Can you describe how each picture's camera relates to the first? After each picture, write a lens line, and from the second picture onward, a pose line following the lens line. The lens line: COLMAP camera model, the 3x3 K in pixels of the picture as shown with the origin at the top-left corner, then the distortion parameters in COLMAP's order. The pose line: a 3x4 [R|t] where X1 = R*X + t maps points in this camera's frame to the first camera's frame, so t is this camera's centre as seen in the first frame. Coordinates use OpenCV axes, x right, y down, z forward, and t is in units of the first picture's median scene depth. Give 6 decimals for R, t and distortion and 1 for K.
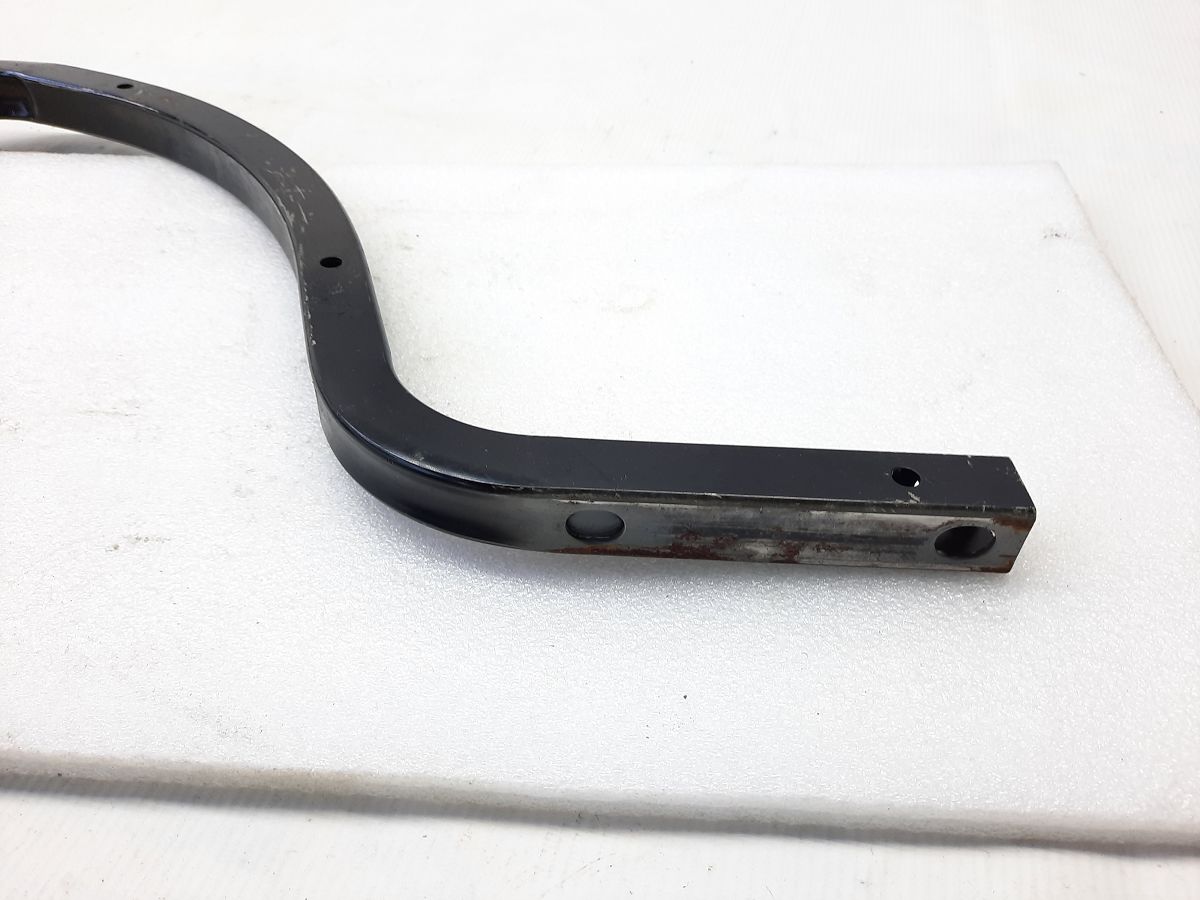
lens RADIAL K [[895.3, 0, 601.8], [0, 895.3, 440.7], [0, 0, 1]] dist [-0.012129, -0.040762]
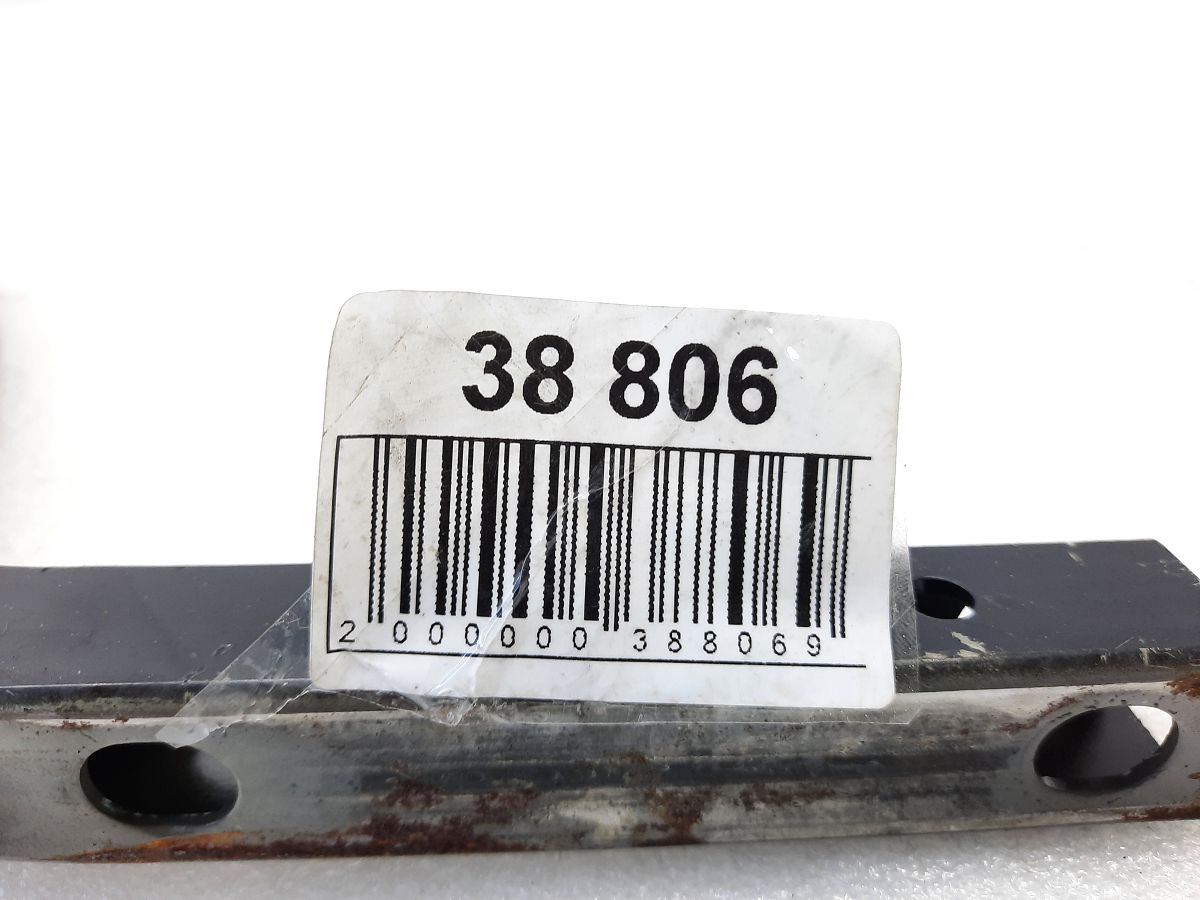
lens RADIAL K [[895.3, 0, 609.0], [0, 895.3, 452.6], [0, 0, 1]] dist [-0.012129, -0.040762]
pose [[0.996638, -0.068170, 0.045446, 0.174566], [0.077090, 0.968099, -0.238415, 0.061470], [-0.027743, 0.241117, 0.970099, 0.587189]]
